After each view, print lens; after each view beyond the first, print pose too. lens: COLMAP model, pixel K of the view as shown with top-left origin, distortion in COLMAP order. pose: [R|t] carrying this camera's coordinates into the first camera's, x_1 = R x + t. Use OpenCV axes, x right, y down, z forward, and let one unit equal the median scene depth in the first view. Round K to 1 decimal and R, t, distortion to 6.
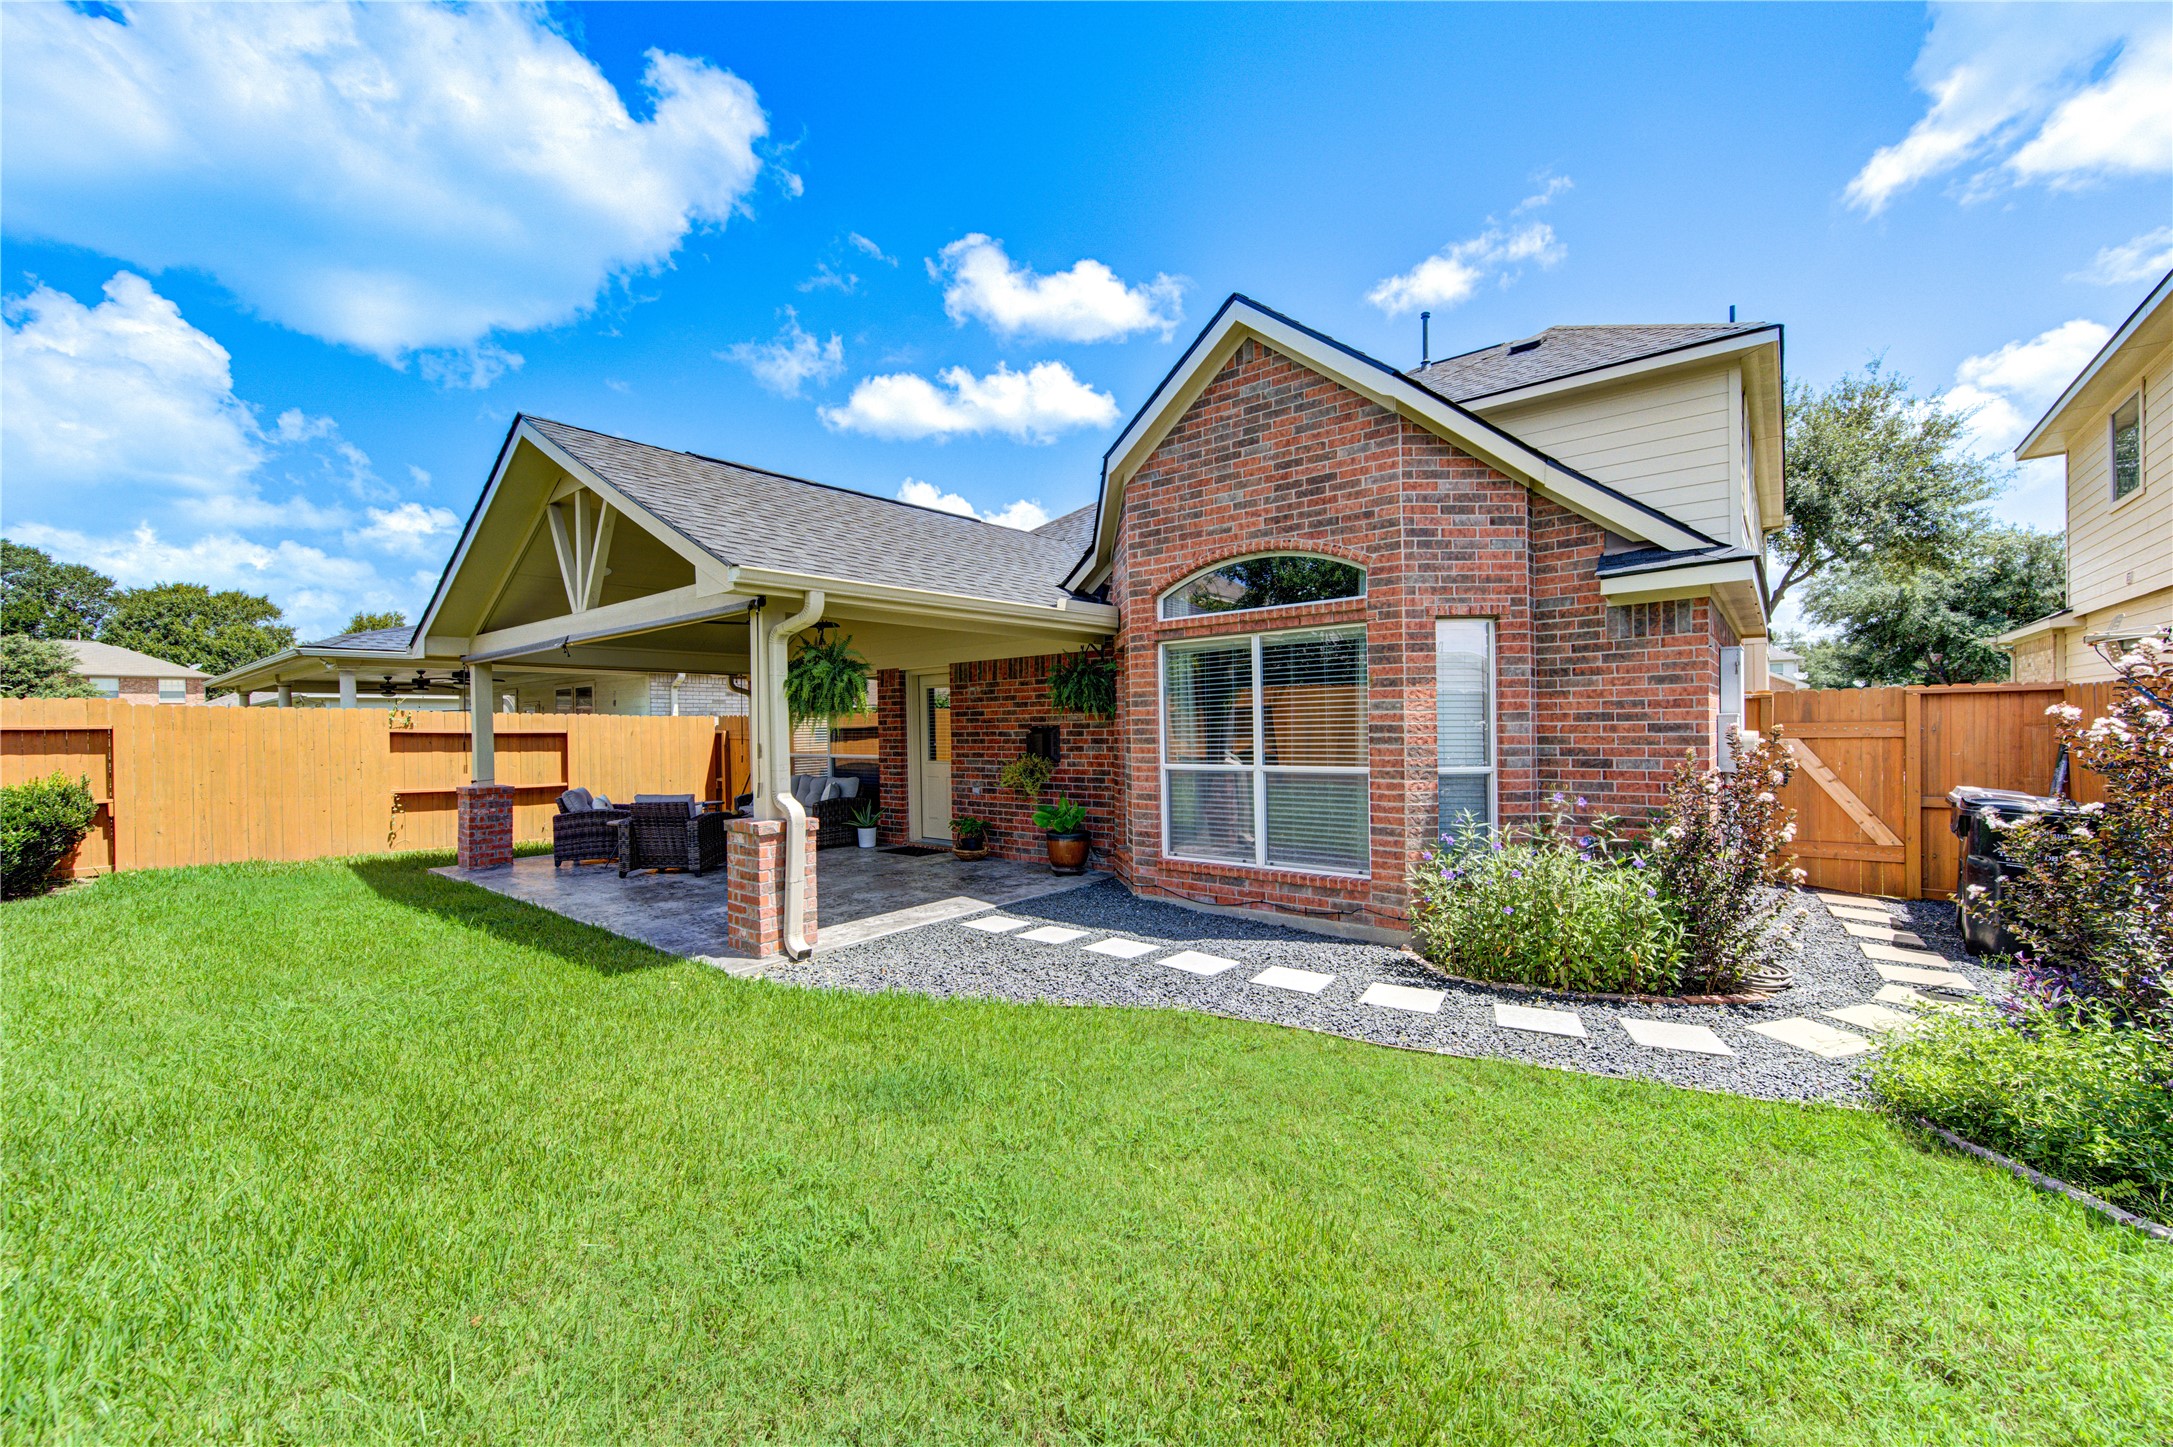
lens RADIAL K [[844.9, 0, 1103.6], [0, 844.9, 729.2], [0, 0, 1]] dist [0.000765, 0.000006]
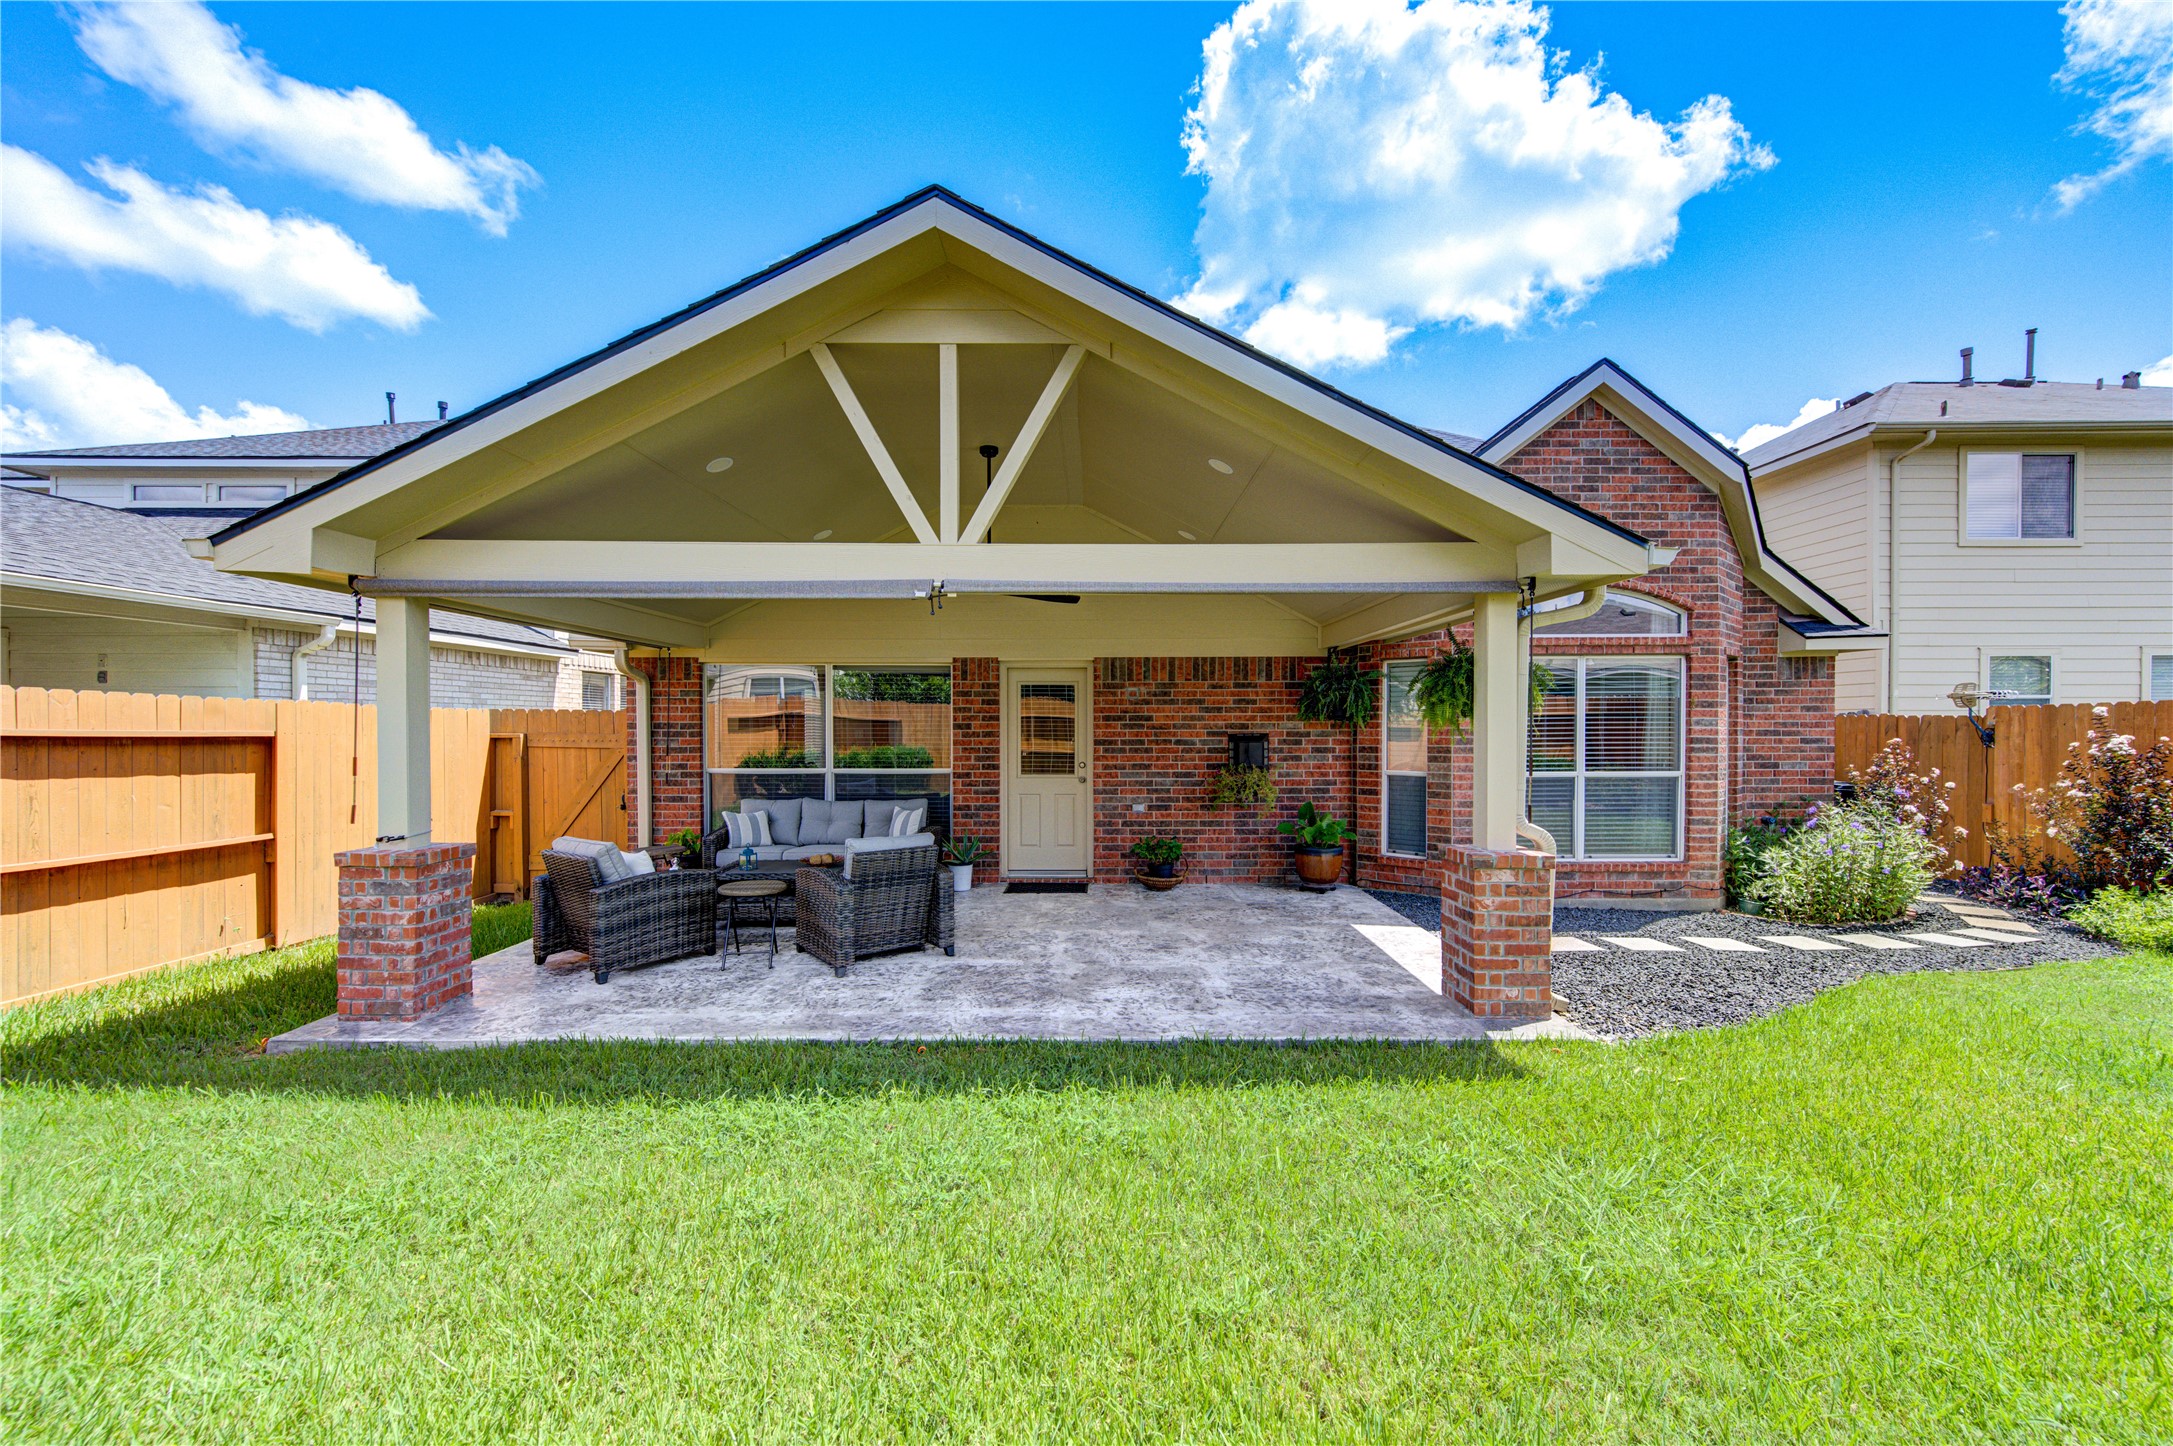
lens RADIAL K [[841.3, 0, 1095.0], [0, 841.3, 728.9], [0, 0, 1]] dist [0.002101, 0.000016]
pose [[0.776913, 0.011526, 0.629502, -1.089474], [-0.008114, 0.999933, -0.008294, -0.000272], [-0.629556, 0.001336, 0.776954, 0.550684]]
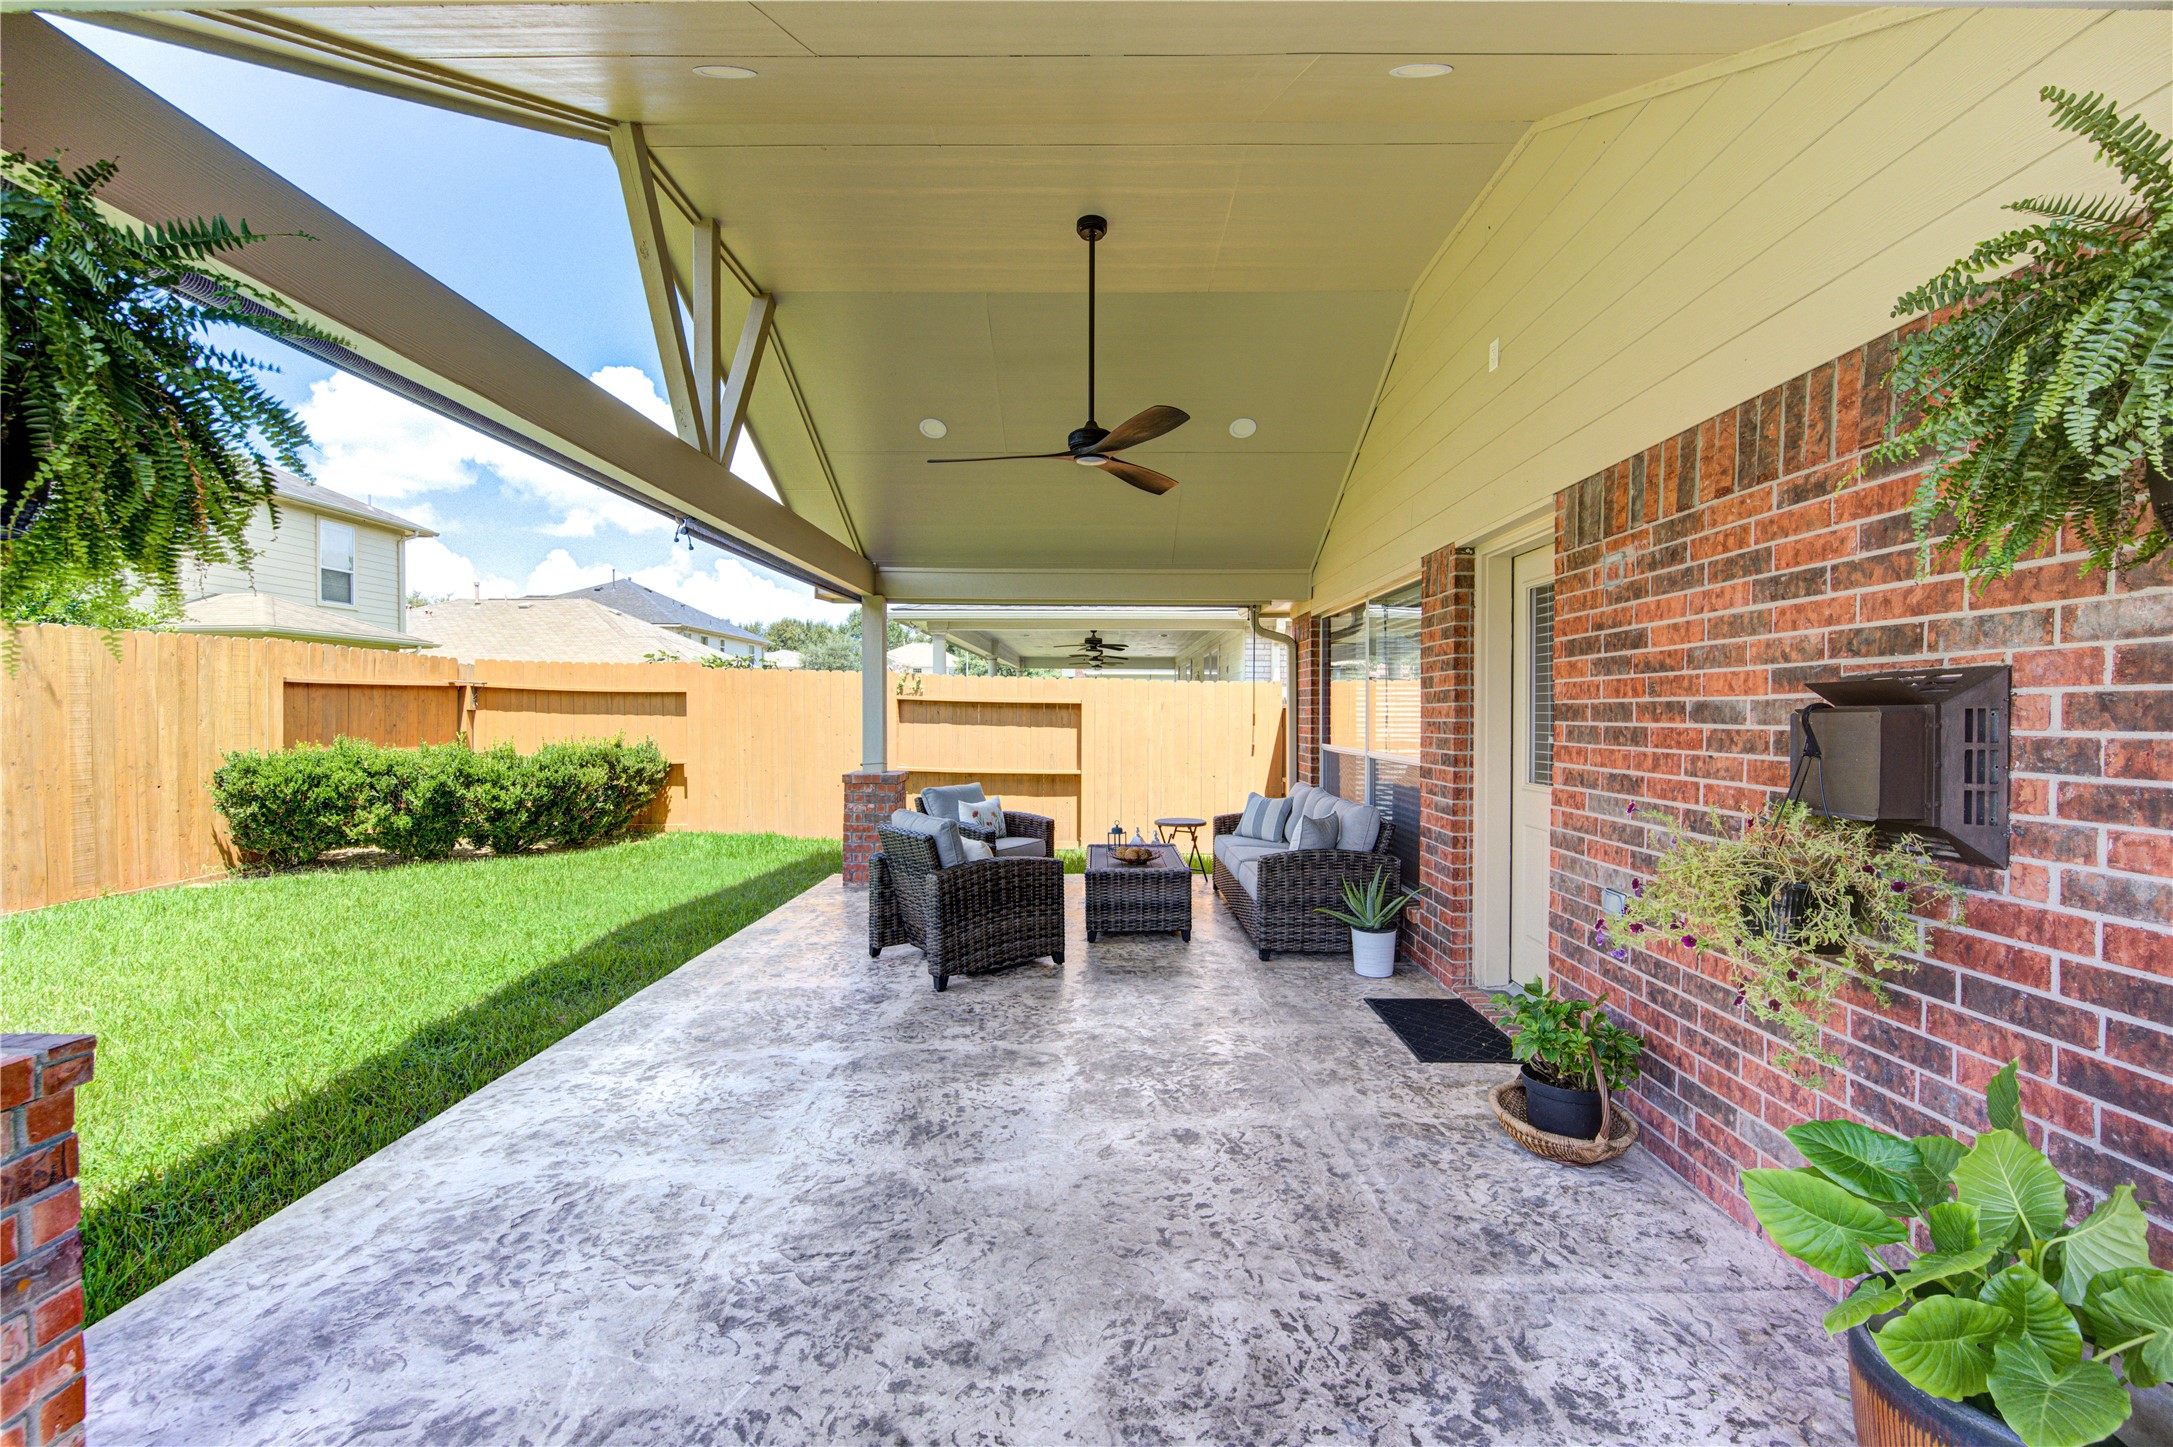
lens RADIAL K [[887.4, 0, 1099.8], [0, 887.4, 728.4], [0, 0, 1]] dist [-0.000607, -0.002687]
pose [[0.626559, 0.032017, -0.778716, -0.037082], [-0.017171, 0.999480, 0.027278, 0.009684], [0.779185, -0.003720, 0.626783, 1.006818]]
